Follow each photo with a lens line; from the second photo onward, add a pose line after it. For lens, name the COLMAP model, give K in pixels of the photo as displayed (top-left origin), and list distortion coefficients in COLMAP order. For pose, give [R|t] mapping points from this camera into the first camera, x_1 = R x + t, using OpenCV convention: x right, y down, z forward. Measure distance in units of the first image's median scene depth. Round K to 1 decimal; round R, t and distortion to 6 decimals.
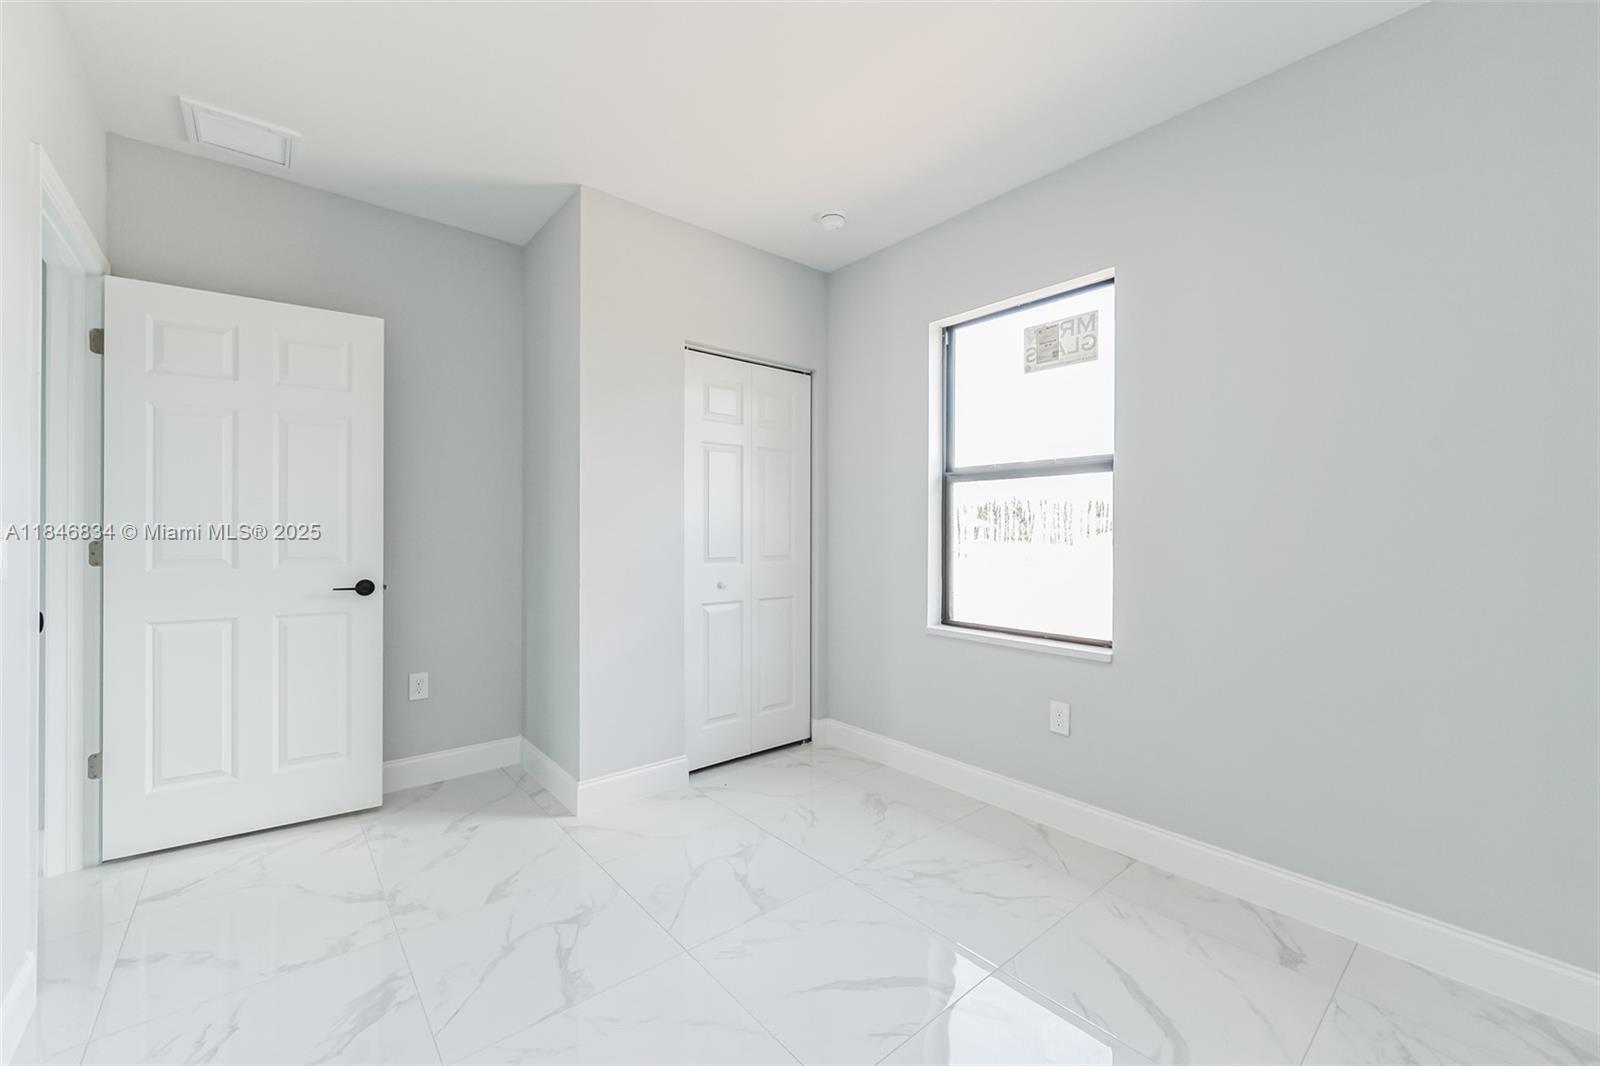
lens RADIAL K [[642.4, 0, 800.0], [0, 642.4, 533.0], [0, 0, 1]] dist [-0.007744, 0.000251]
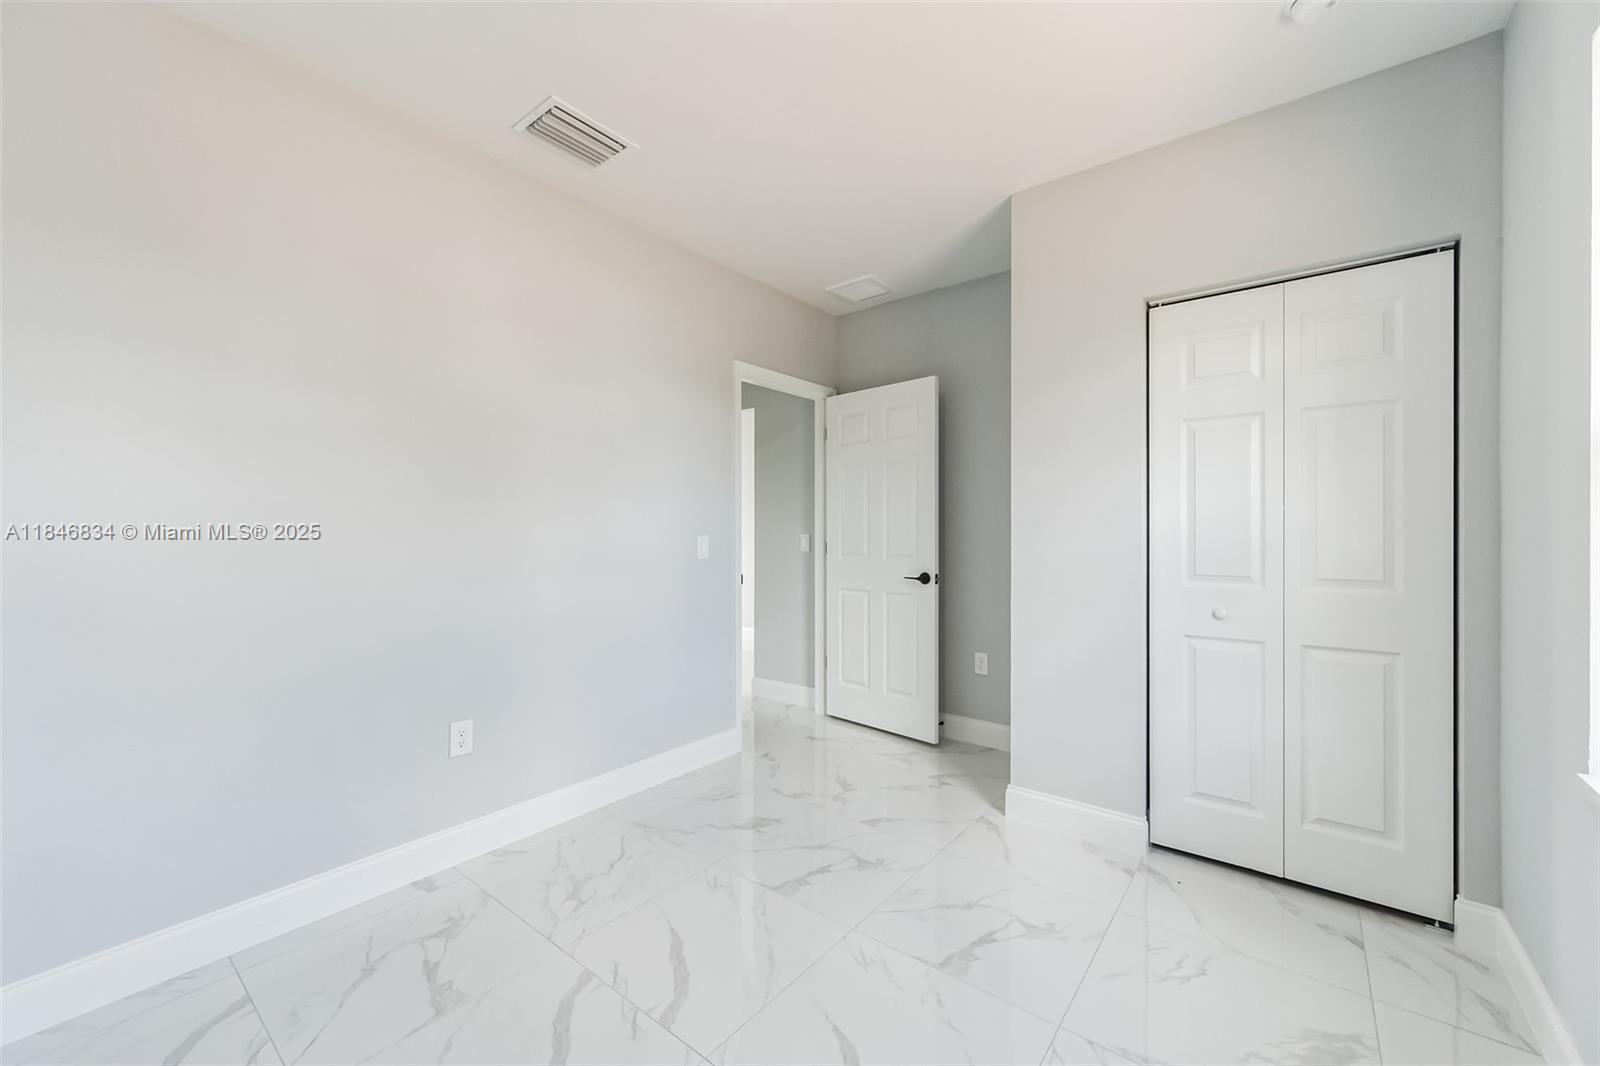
lens RADIAL K [[633.4, 0, 800.0], [0, 633.4, 533.0], [0, 0, 1]] dist [0.000722, 0.000095]
pose [[0.184105, -0.000287, -0.982907, 0.567230], [-0.005727, 0.999983, -0.001365, -0.006196], [0.982890, 0.005880, 0.184100, 0.474708]]
